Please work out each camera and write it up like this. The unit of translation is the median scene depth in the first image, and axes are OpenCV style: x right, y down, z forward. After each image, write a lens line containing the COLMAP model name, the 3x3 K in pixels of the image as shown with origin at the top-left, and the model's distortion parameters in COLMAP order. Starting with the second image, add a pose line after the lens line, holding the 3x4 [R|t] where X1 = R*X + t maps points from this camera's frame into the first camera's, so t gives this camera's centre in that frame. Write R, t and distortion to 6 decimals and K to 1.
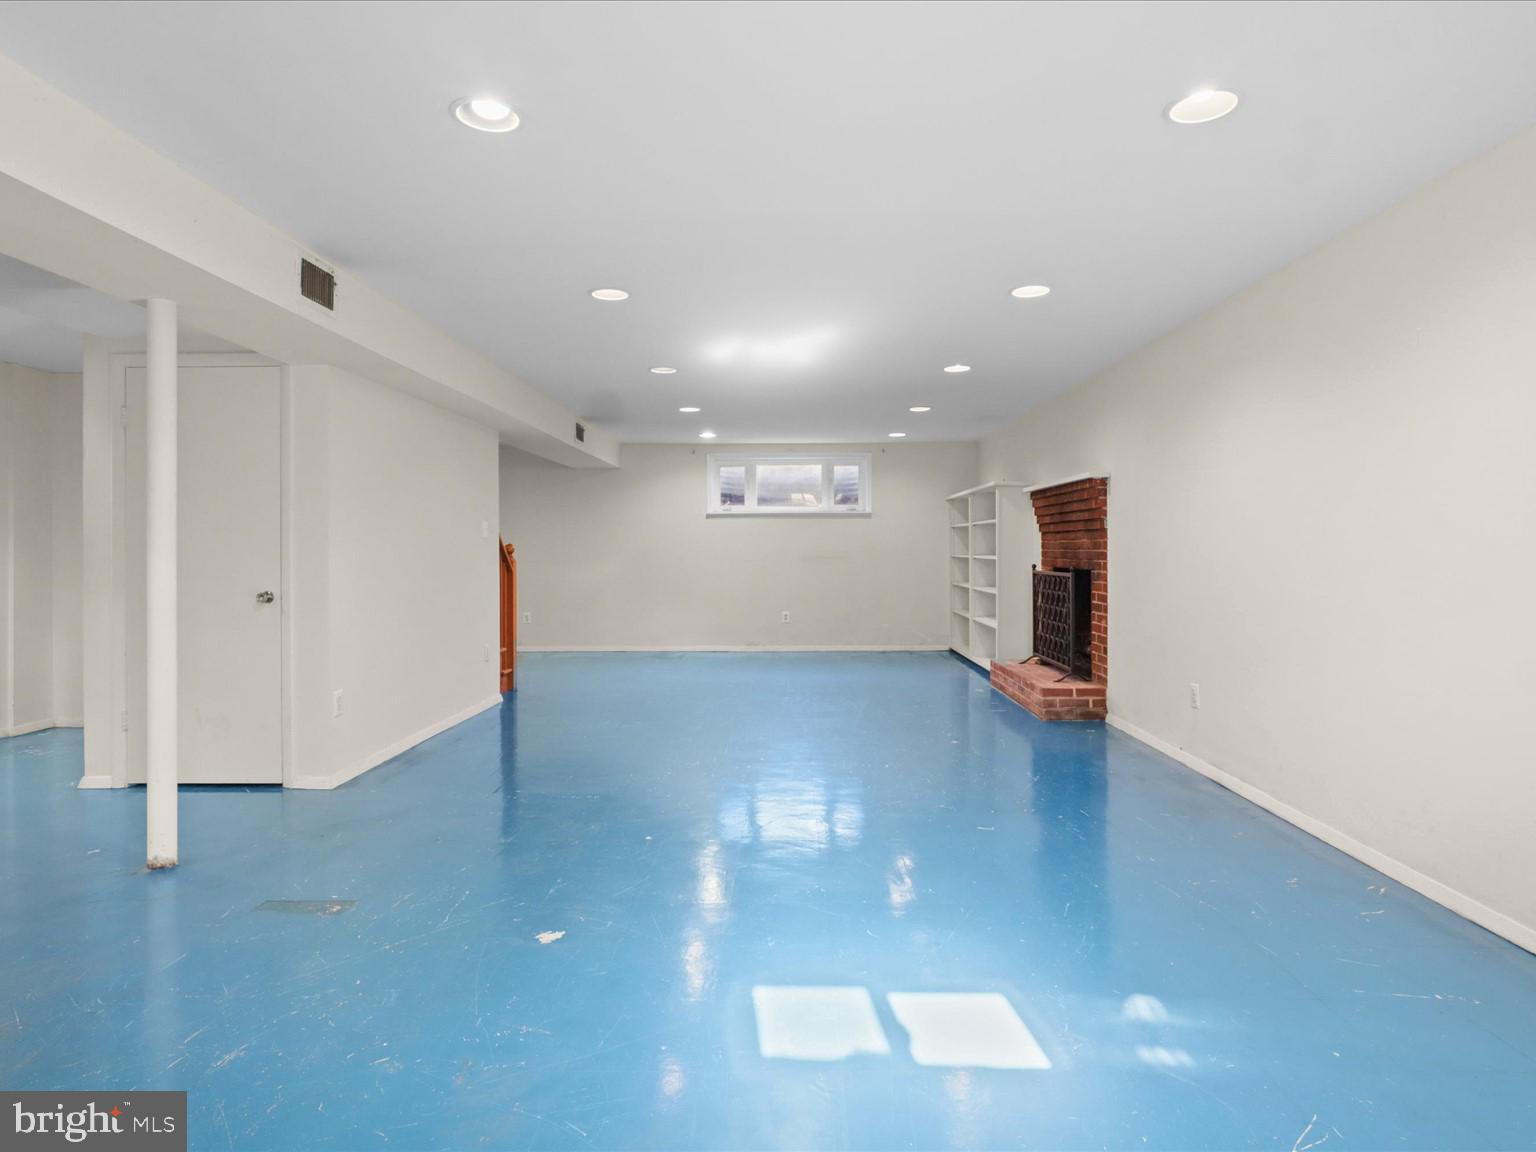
lens RADIAL K [[873.8, 0, 769.8], [0, 873.8, 535.4], [0, 0, 1]] dist [-0.035078, 0.023596]
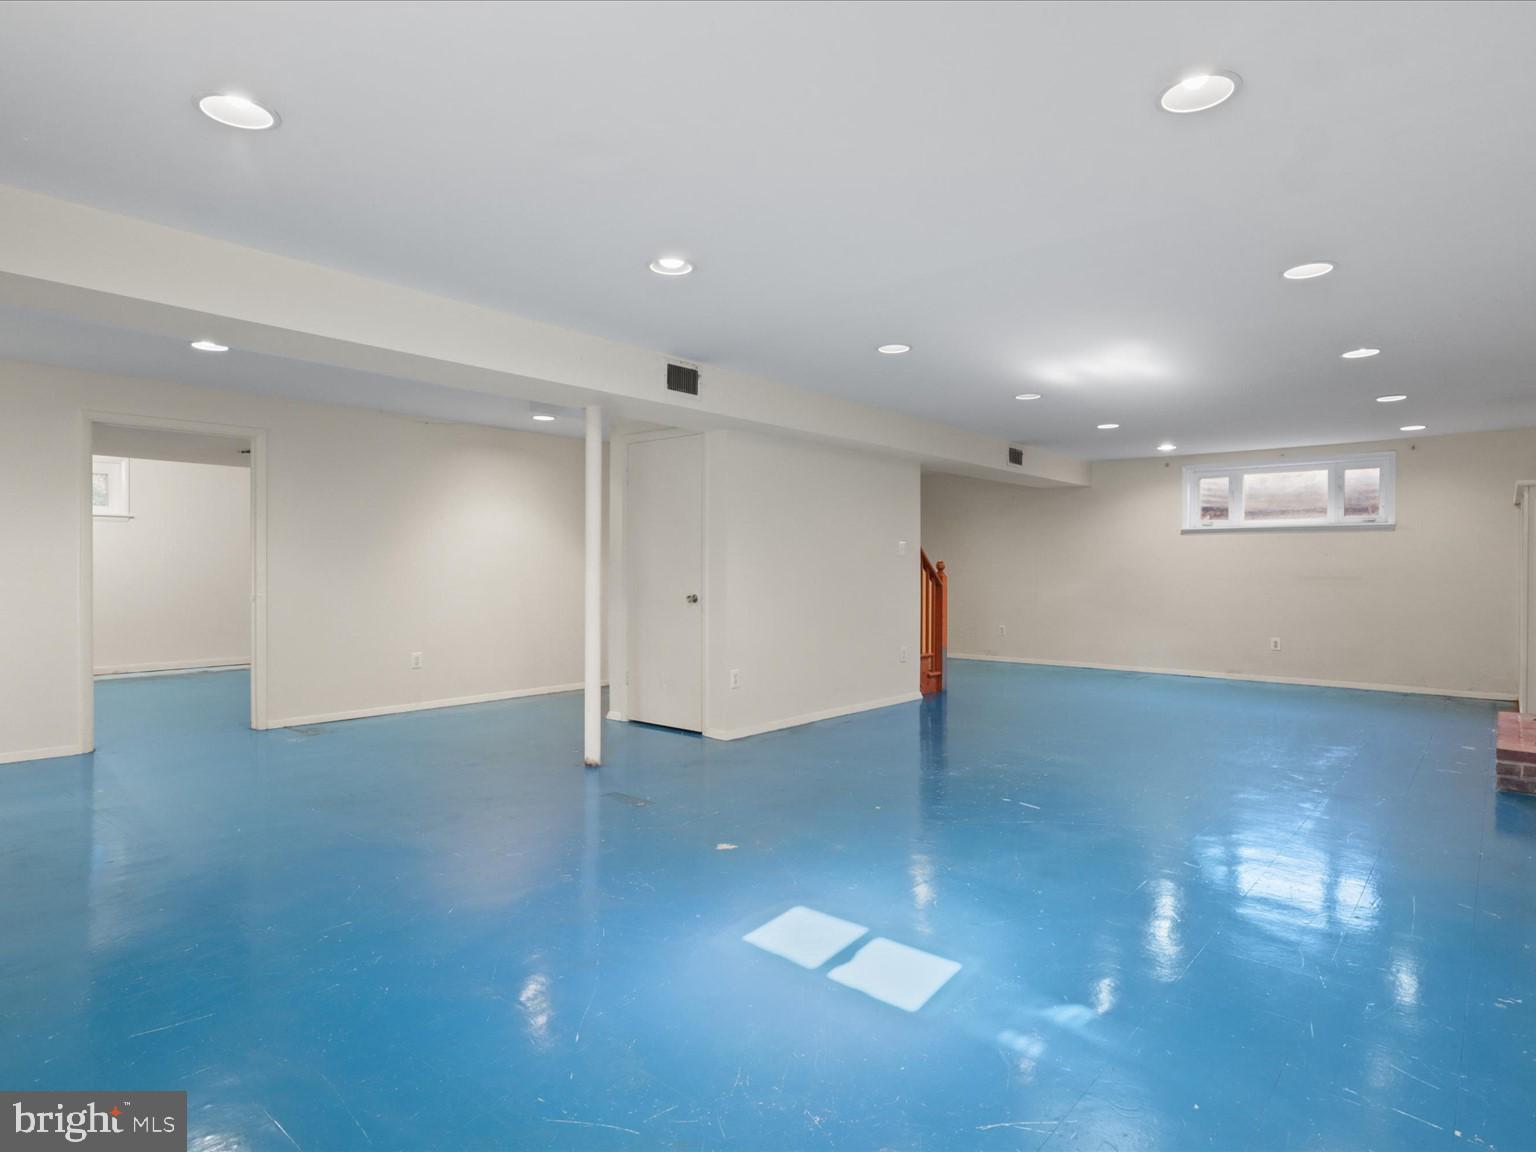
lens RADIAL K [[874.3, 0, 771.6], [0, 874.3, 550.7], [0, 0, 1]] dist [-0.031605, 0.021299]
pose [[0.764754, -0.006032, -0.644294, 0.209634], [0.004387, 0.999982, -0.004155, -0.000007], [0.644307, 0.000351, 0.764767, -0.003226]]
